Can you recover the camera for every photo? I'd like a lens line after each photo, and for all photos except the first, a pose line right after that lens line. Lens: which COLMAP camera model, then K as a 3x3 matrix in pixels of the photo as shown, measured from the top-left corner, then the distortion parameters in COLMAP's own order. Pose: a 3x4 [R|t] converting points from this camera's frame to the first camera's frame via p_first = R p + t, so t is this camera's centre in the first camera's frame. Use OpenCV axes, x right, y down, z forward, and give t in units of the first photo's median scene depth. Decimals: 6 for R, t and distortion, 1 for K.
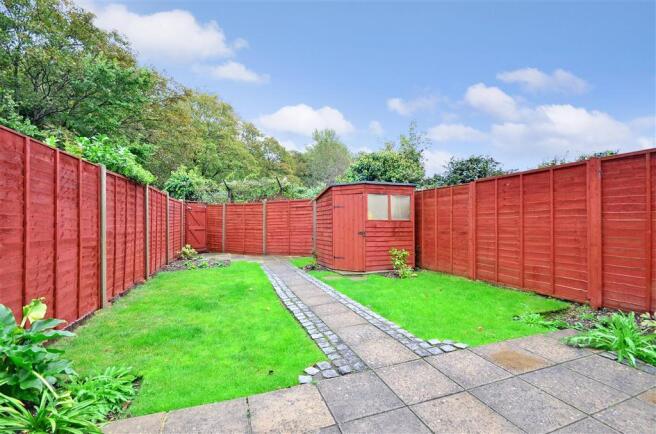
lens RADIAL K [[290.4, 0, 328.0], [0, 290.4, 217.0], [0, 0, 1]] dist [-0.003953, -0.001630]
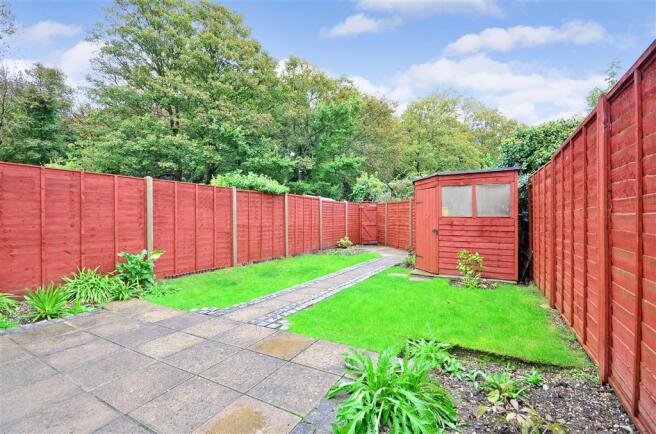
lens RADIAL K [[290.4, 0, 328.0], [0, 290.4, 217.0], [0, 0, 1]] dist [-0.003953, -0.001630]
pose [[0.651615, -0.005724, -0.758528, 0.657493], [0.014134, 0.999890, 0.004596, 0.003695], [0.758418, -0.013716, 0.651624, 0.184063]]
